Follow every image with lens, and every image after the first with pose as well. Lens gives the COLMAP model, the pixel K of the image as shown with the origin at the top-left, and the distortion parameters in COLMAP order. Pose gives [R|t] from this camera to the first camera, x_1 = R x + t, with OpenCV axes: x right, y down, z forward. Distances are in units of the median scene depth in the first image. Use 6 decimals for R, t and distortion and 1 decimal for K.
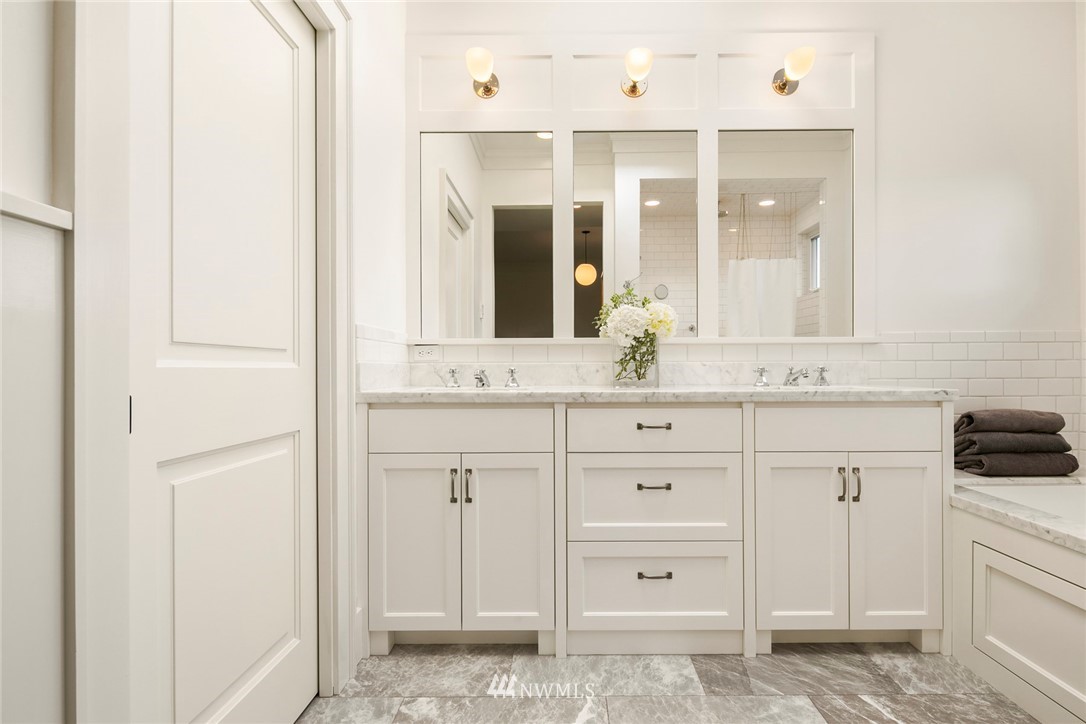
lens RADIAL K [[526.3, 0, 550.4], [0, 526.3, 365.8], [0, 0, 1]] dist [0.004733, 0.000205]
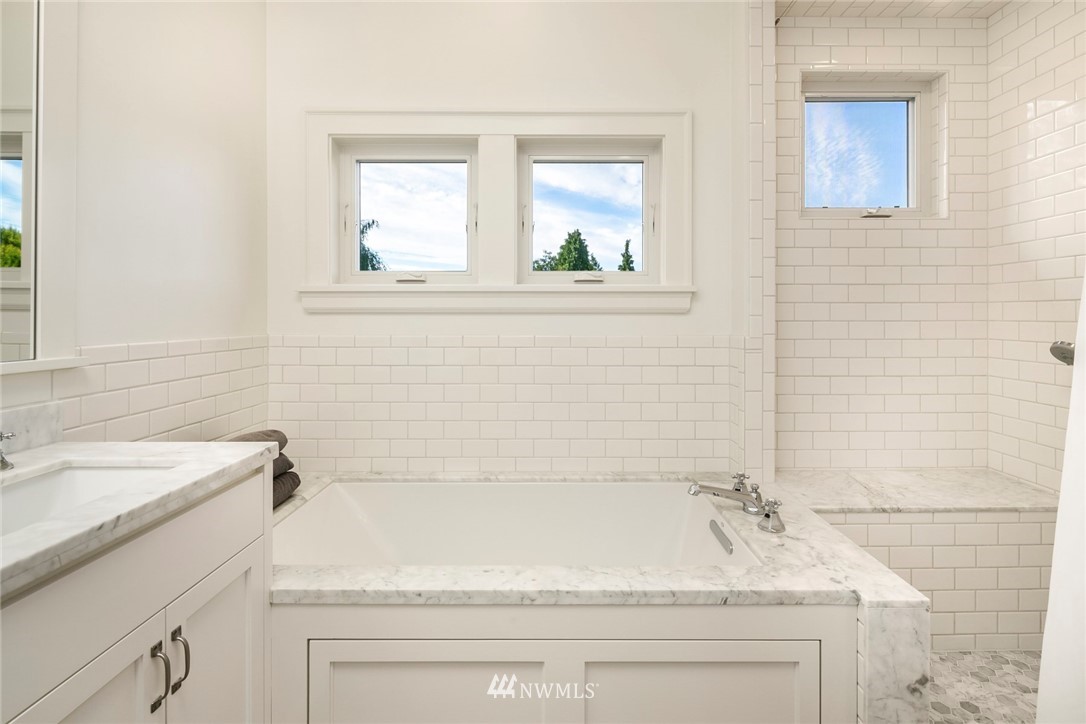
lens RADIAL K [[526.3, 0, 548.3], [0, 526.3, 309.3], [0, 0, 1]] dist [0.004733, 0.000205]
pose [[-0.028207, 0.005885, 0.999585, 0.019246], [-0.000423, 0.999983, -0.005899, -0.134600], [-0.999602, -0.000590, -0.028204, 0.628642]]
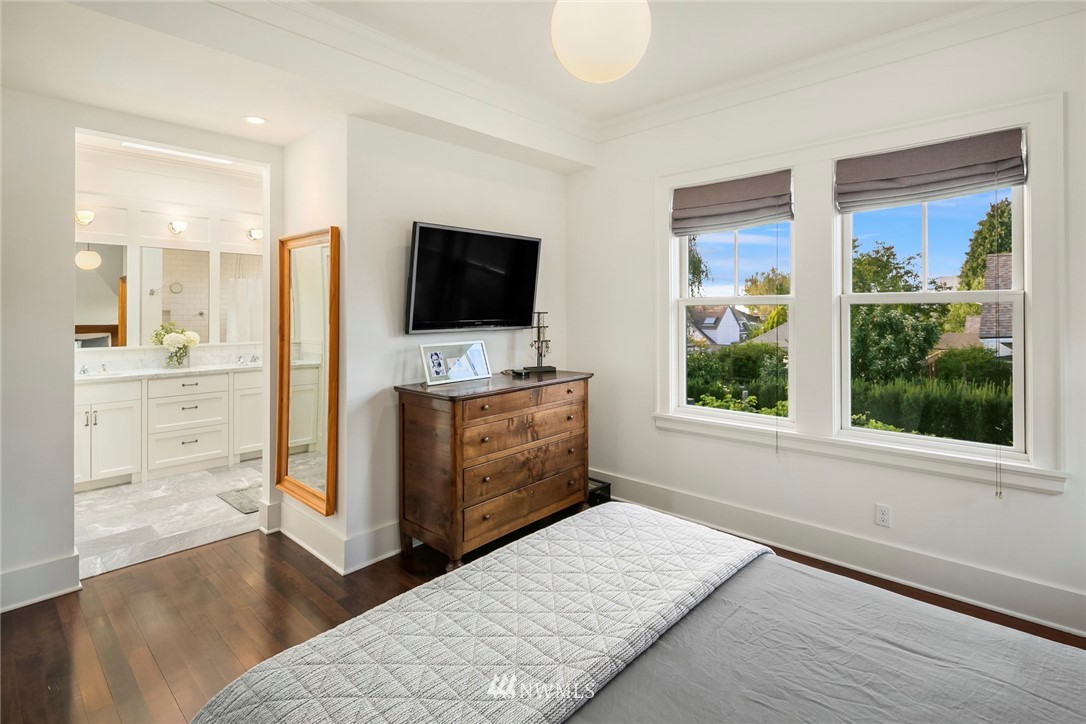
lens RADIAL K [[526.3, 0, 566.4], [0, 526.3, 312.9], [0, 0, 1]] dist [0.004733, 0.000205]
pose [[0.637212, 0.004801, 0.770674, -0.629009], [-0.006208, 0.999980, -0.001096, -0.247626], [-0.770664, -0.004086, 0.637229, -2.091391]]
